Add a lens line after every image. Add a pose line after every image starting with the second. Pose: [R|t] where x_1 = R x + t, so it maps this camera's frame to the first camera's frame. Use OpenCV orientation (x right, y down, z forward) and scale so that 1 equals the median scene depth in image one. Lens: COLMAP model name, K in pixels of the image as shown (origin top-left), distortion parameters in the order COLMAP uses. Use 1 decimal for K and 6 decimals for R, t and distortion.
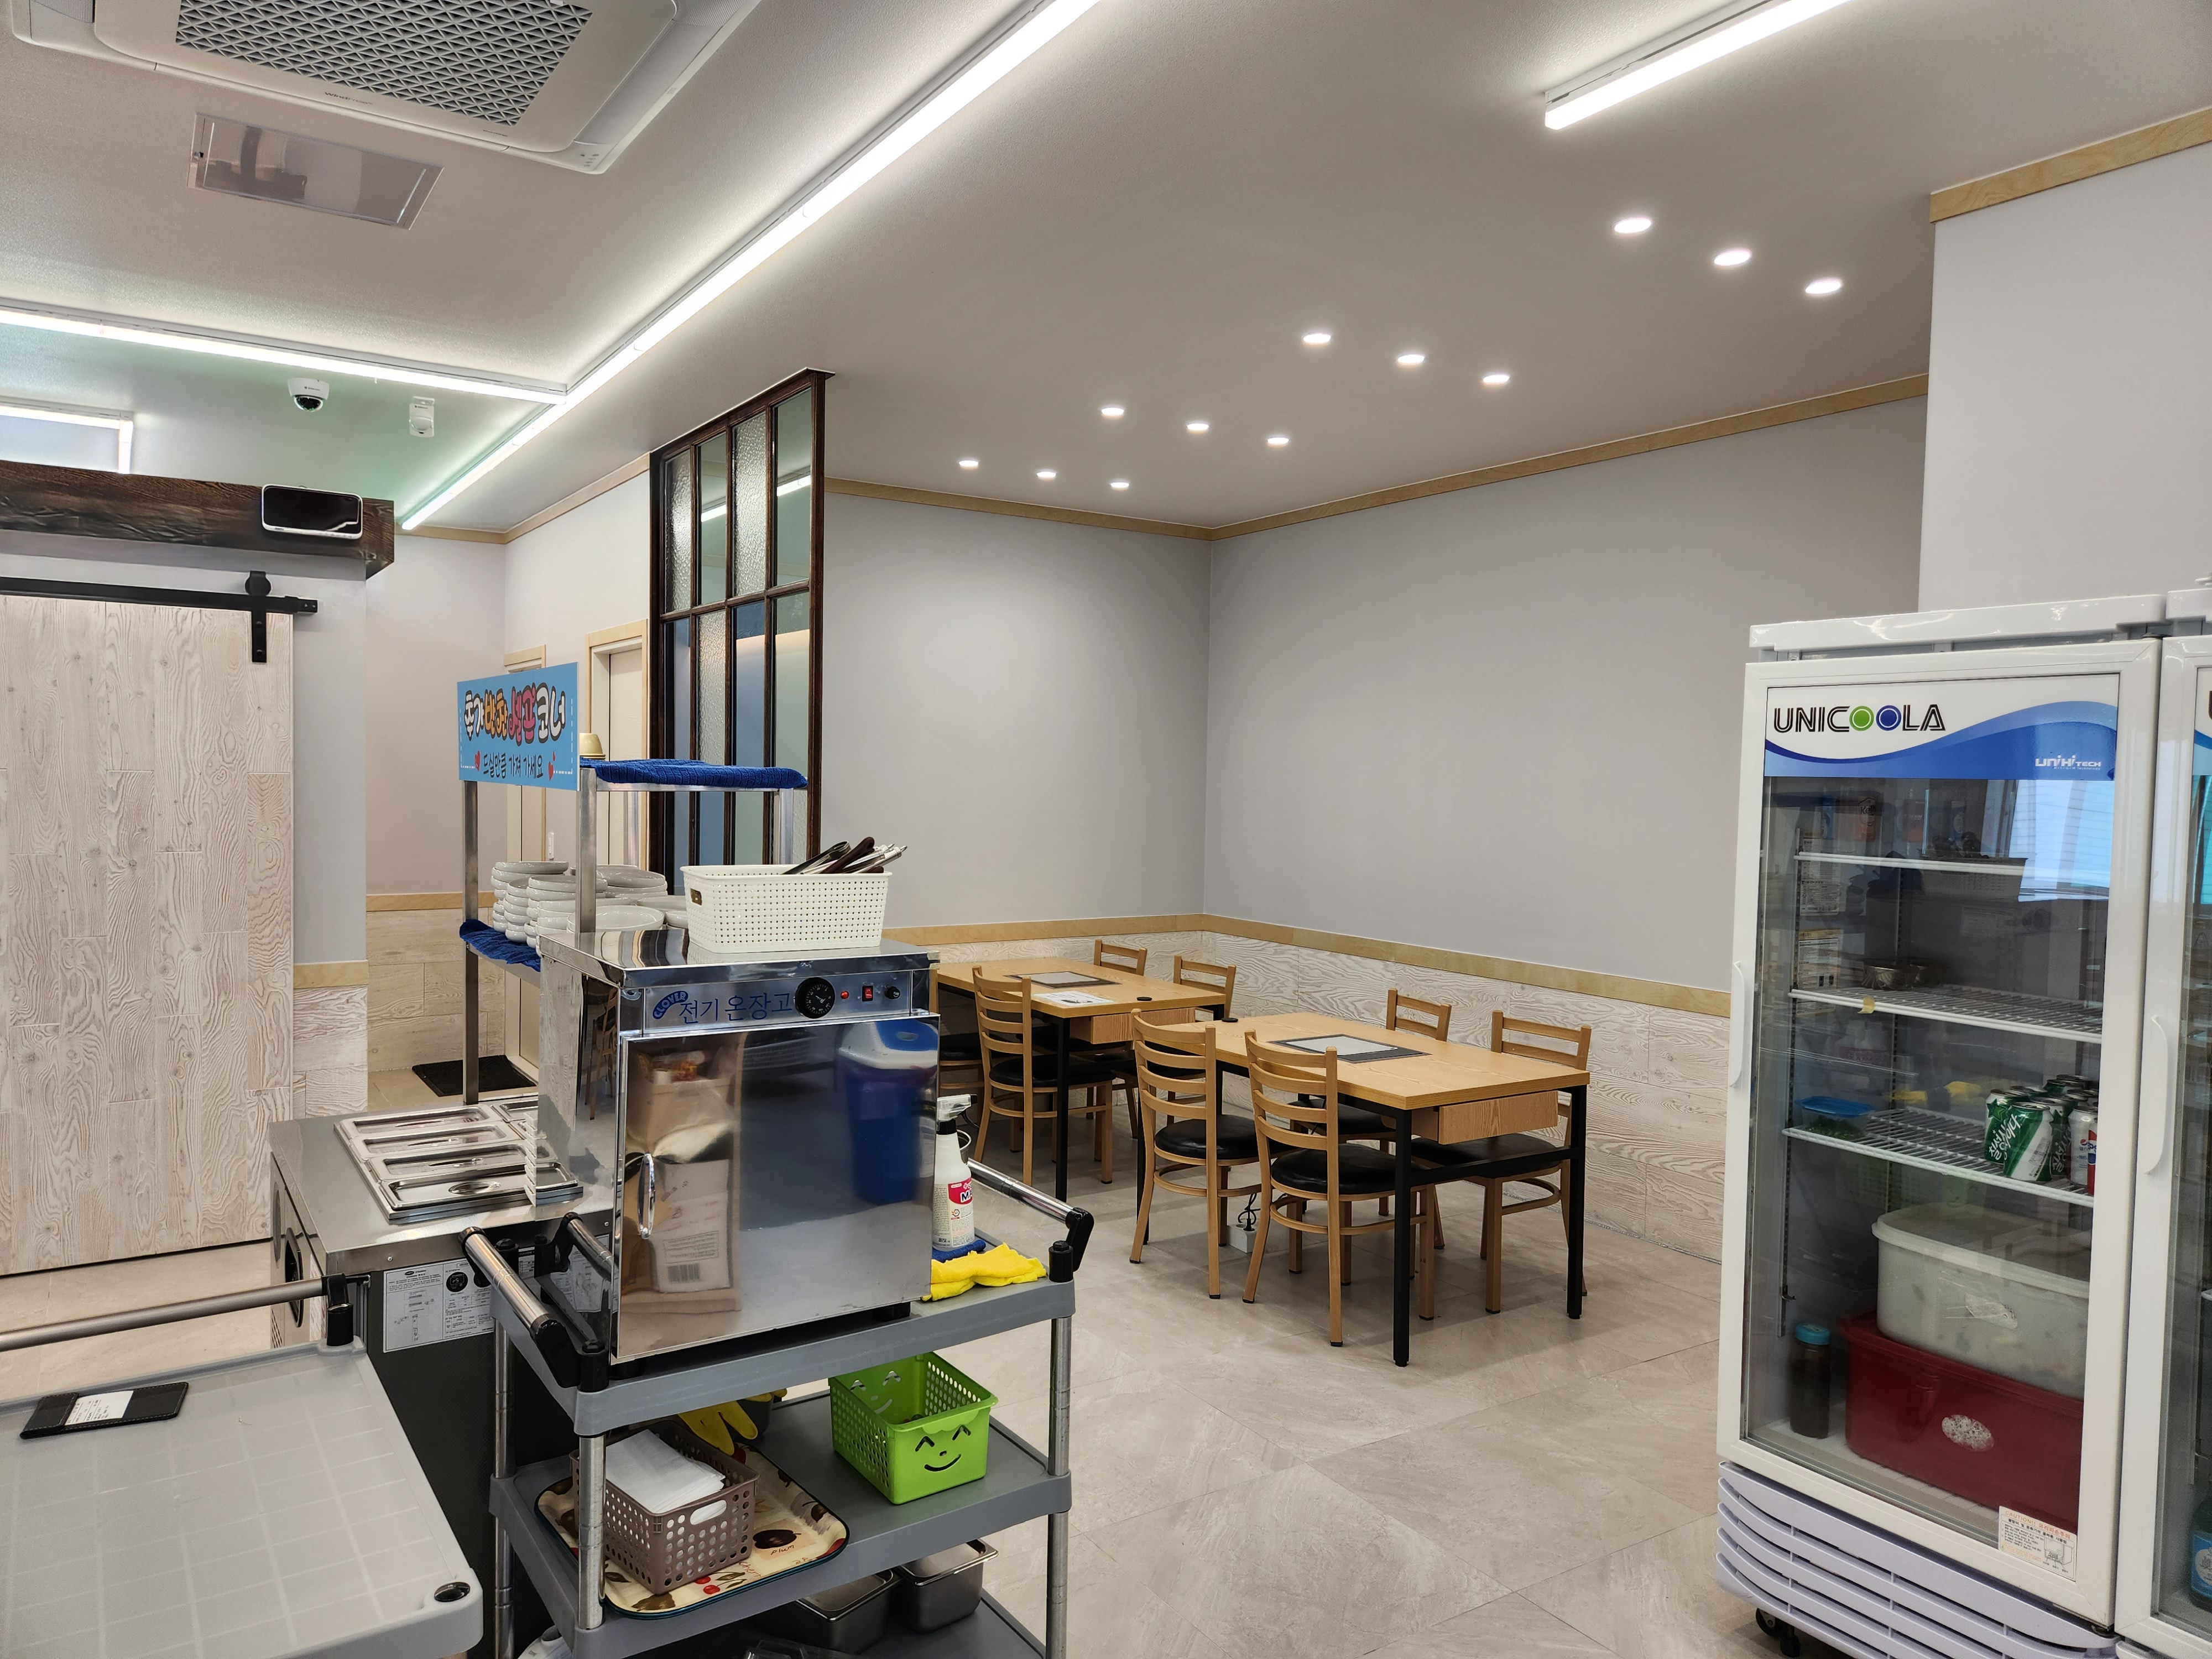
lens RADIAL K [[1524.4, 0, 1132.9], [0, 1524.4, 824.4], [0, 0, 1]] dist [0.075165, -0.052419]
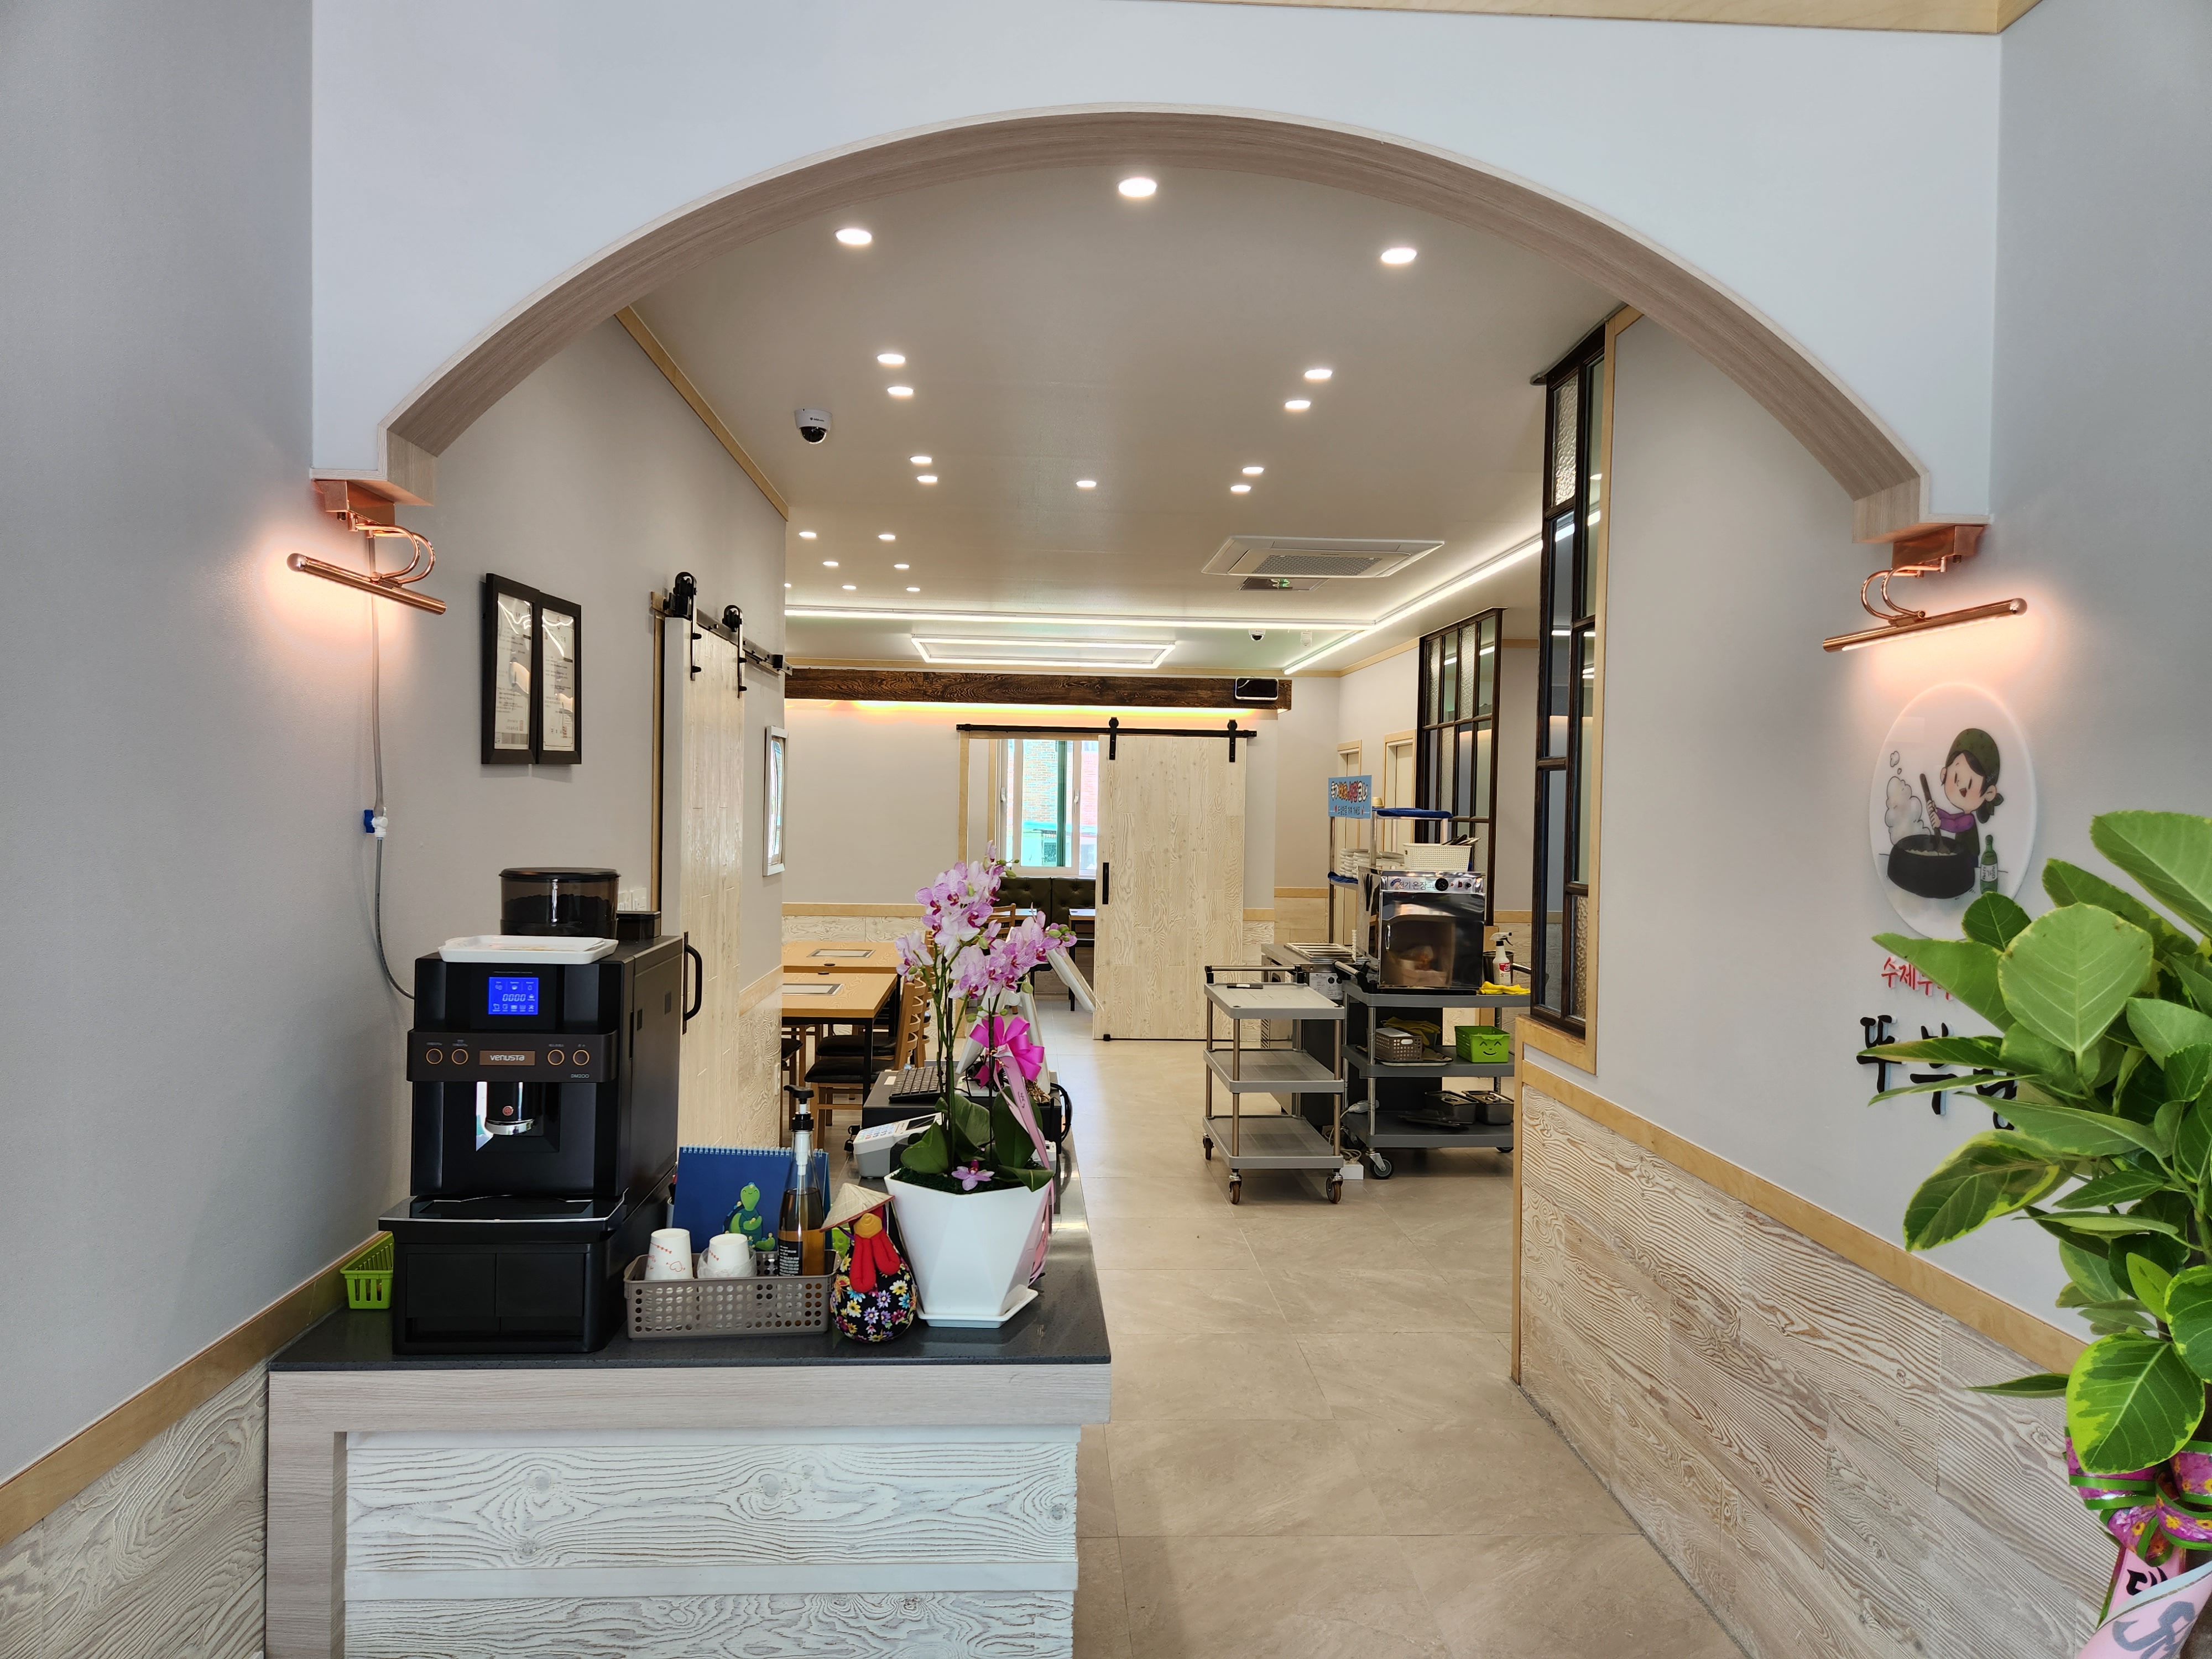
lens RADIAL K [[1518.8, 0, 1040.4], [0, 1518.8, 832.0], [0, 0, 1]] dist [0.073908, -0.064599]
pose [[0.841397, 0.007536, -0.540365, 0.338018], [-0.021184, 0.999594, -0.019044, 0.035773], [0.540002, 0.027471, 0.841215, -0.886170]]
